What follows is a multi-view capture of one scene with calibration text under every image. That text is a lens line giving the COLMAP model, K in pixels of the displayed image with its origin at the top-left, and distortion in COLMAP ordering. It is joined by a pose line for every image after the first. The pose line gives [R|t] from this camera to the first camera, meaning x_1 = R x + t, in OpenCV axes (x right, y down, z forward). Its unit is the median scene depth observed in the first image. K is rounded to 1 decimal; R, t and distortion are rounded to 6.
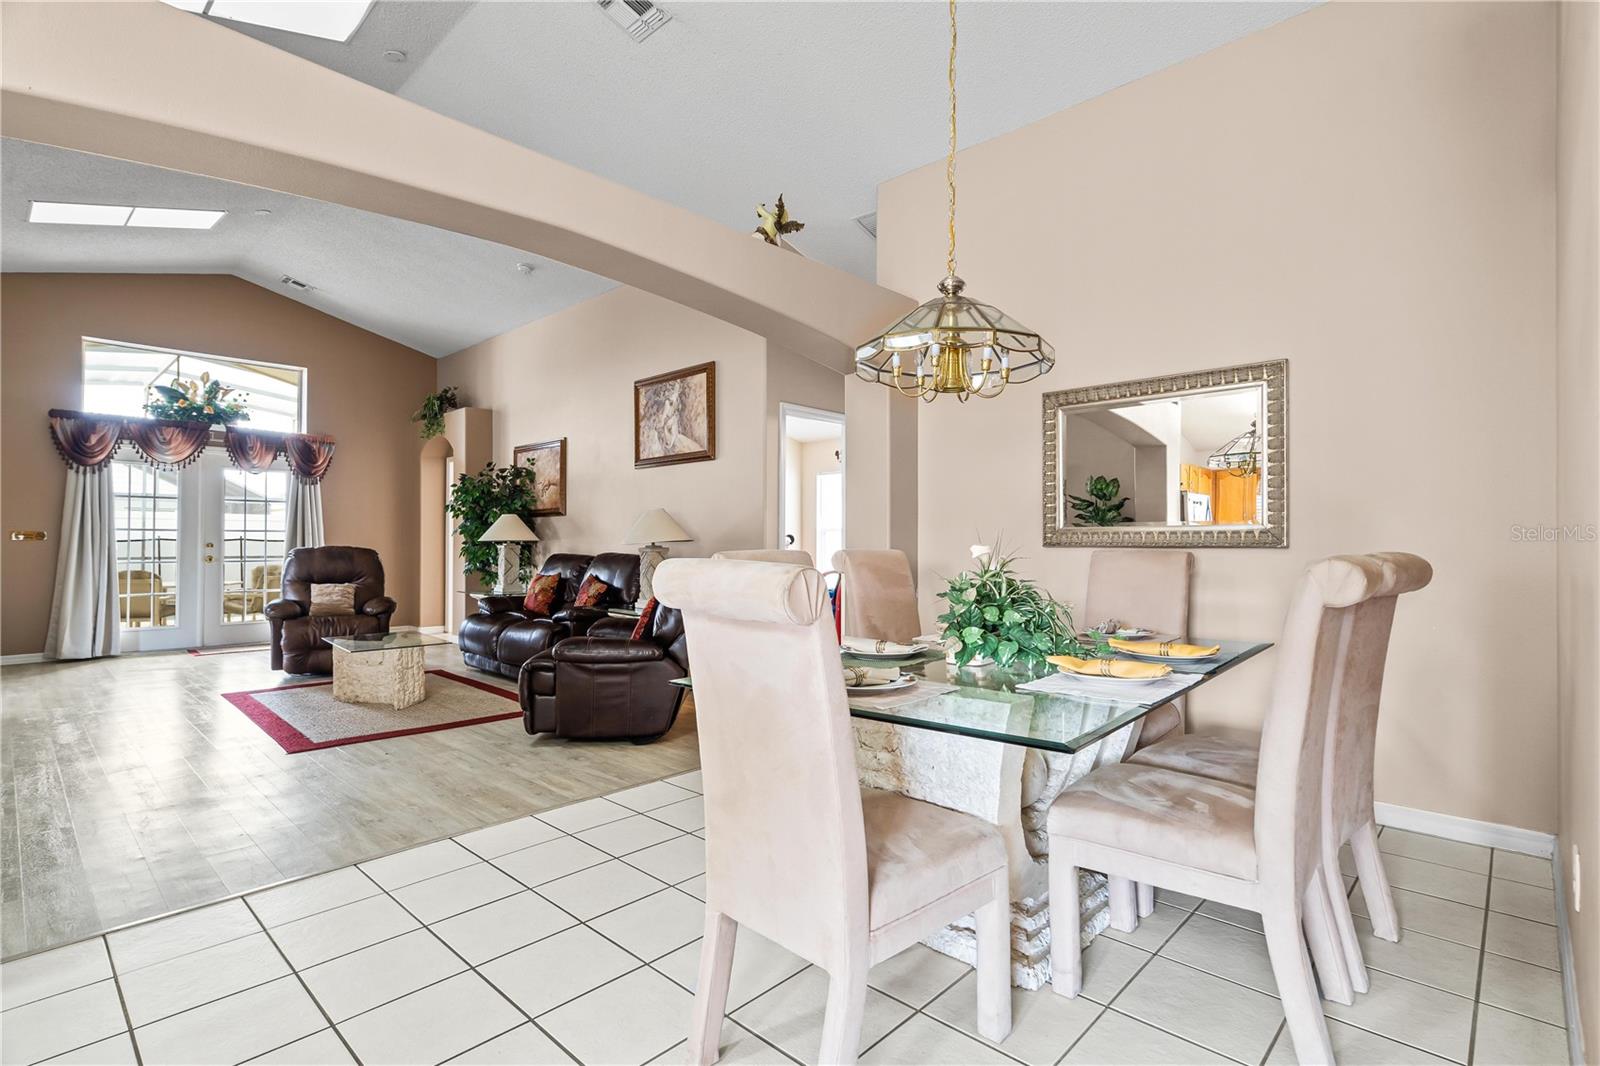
lens RADIAL K [[764.3, 0, 793.4], [0, 764.3, 533.2], [0, 0, 1]] dist [0.005496, 0.001036]
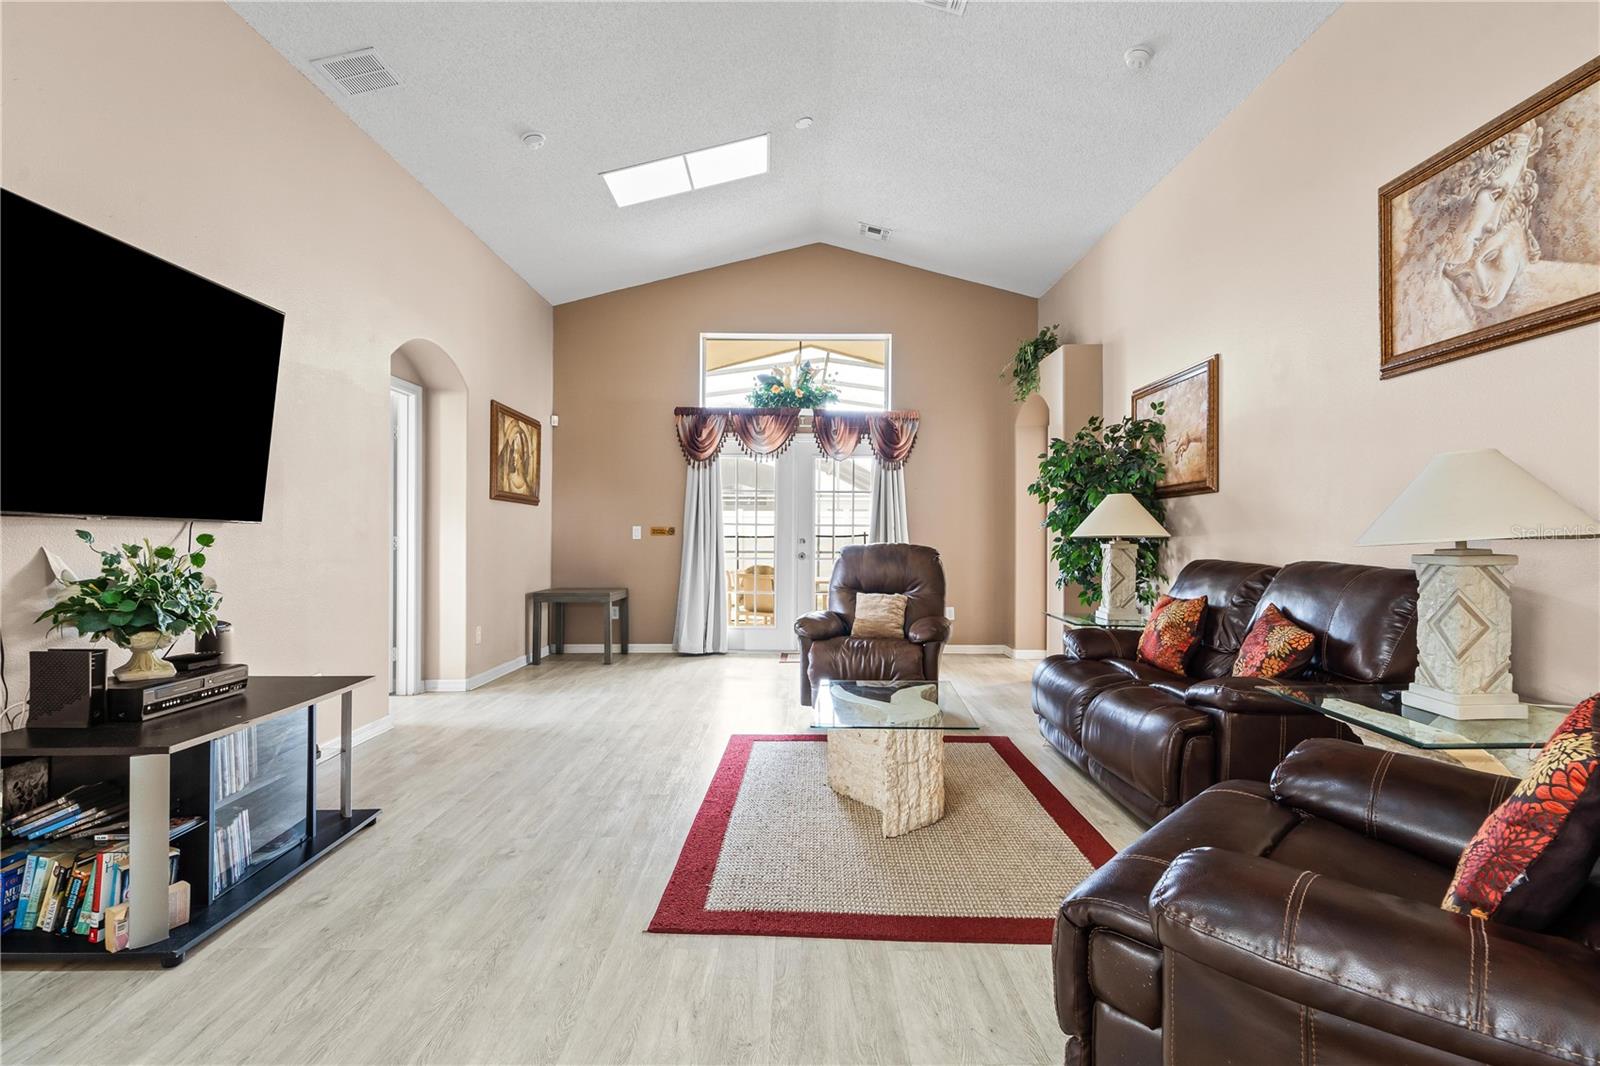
lens RADIAL K [[768.9, 0, 809.3], [0, 768.9, 535.3], [0, 0, 1]] dist [-0.002151, 0.002218]
pose [[0.706054, 0.000383, -0.708158, -0.113240], [0.004008, 0.999982, 0.004537, 0.005113], [0.708147, -0.006042, 0.706040, 0.400091]]
